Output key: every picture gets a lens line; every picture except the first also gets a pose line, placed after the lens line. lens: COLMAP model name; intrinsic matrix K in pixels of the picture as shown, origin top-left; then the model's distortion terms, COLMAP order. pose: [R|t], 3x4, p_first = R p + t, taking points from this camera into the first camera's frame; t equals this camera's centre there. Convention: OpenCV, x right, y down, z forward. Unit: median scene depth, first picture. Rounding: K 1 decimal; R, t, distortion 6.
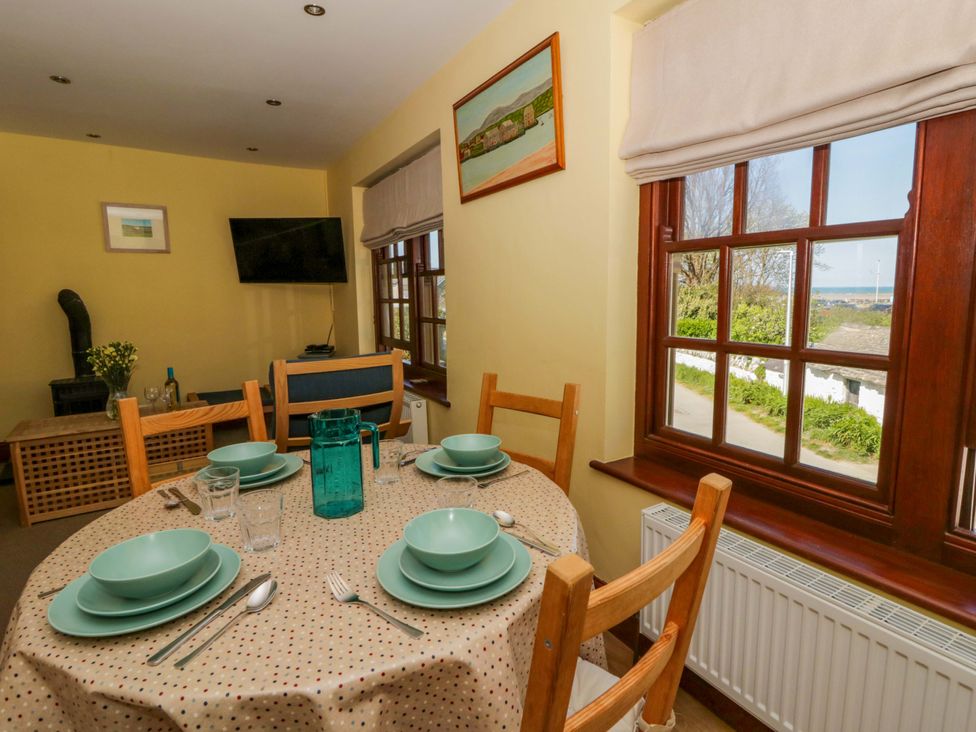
lens RADIAL K [[509.7, 0, 494.5], [0, 509.7, 365.1], [0, 0, 1]] dist [-0.018570, -0.004932]
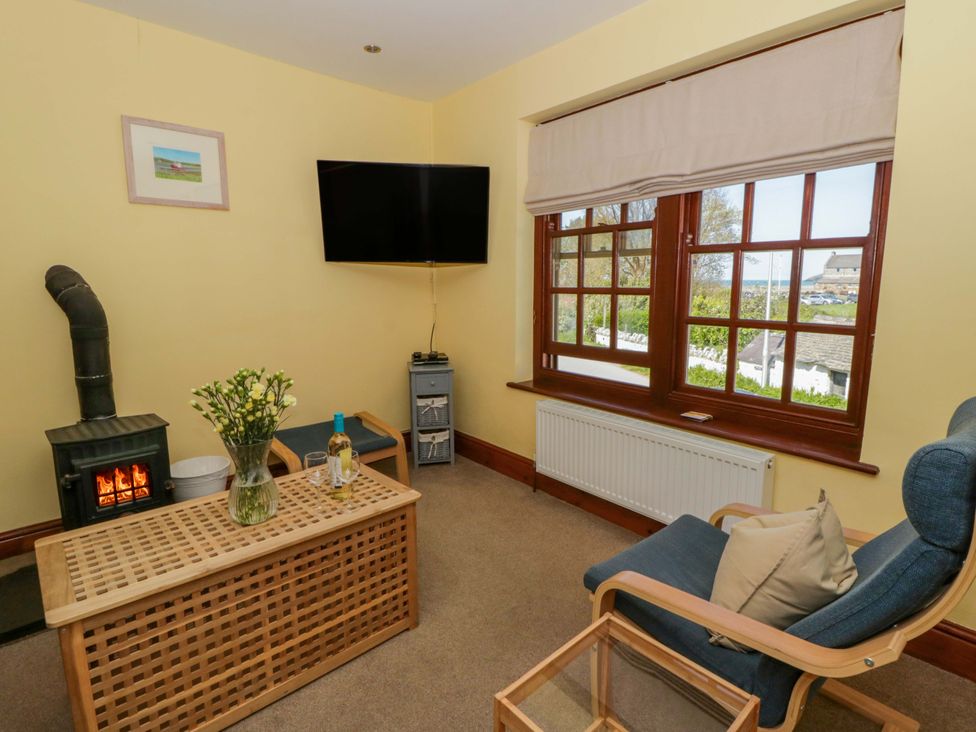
lens RADIAL K [[509.7, 0, 488.6], [0, 509.7, 362.4], [0, 0, 1]] dist [-0.018570, -0.004932]
pose [[0.987036, -0.016194, 0.159682, -0.459572], [0.014053, 0.999796, 0.014527, -0.043937], [-0.159884, -0.012095, 0.987062, 0.360919]]
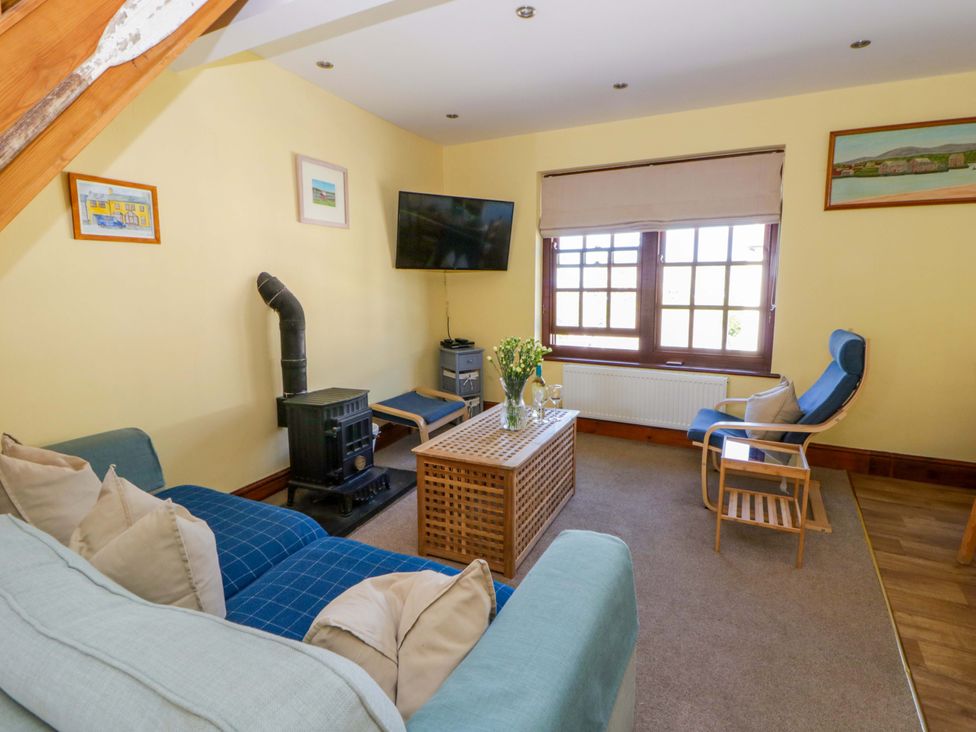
lens RADIAL K [[509.7, 0, 490.0], [0, 509.7, 360.2], [0, 0, 1]] dist [-0.018570, -0.004932]
pose [[0.861638, -0.070941, 0.502541, -0.921458], [0.068923, 0.997366, 0.022621, -0.023594], [-0.502822, 0.015146, 0.864257, 0.228186]]
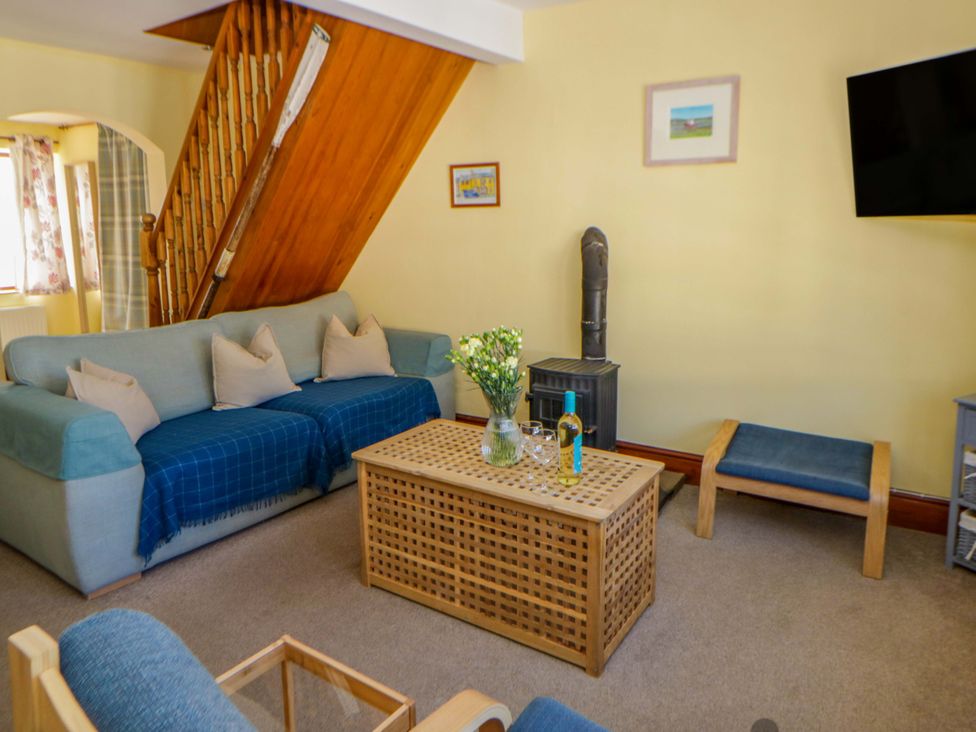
lens RADIAL K [[653.6, 0, 542.4], [0, 653.6, 322.1], [0, 0, 1]] dist [-0.006564, -0.000663]
pose [[0.403470, 0.139752, -0.904257, -0.070036], [-0.133258, 0.986705, 0.093036, -0.095190], [0.905237, 0.082962, 0.416729, 0.567473]]
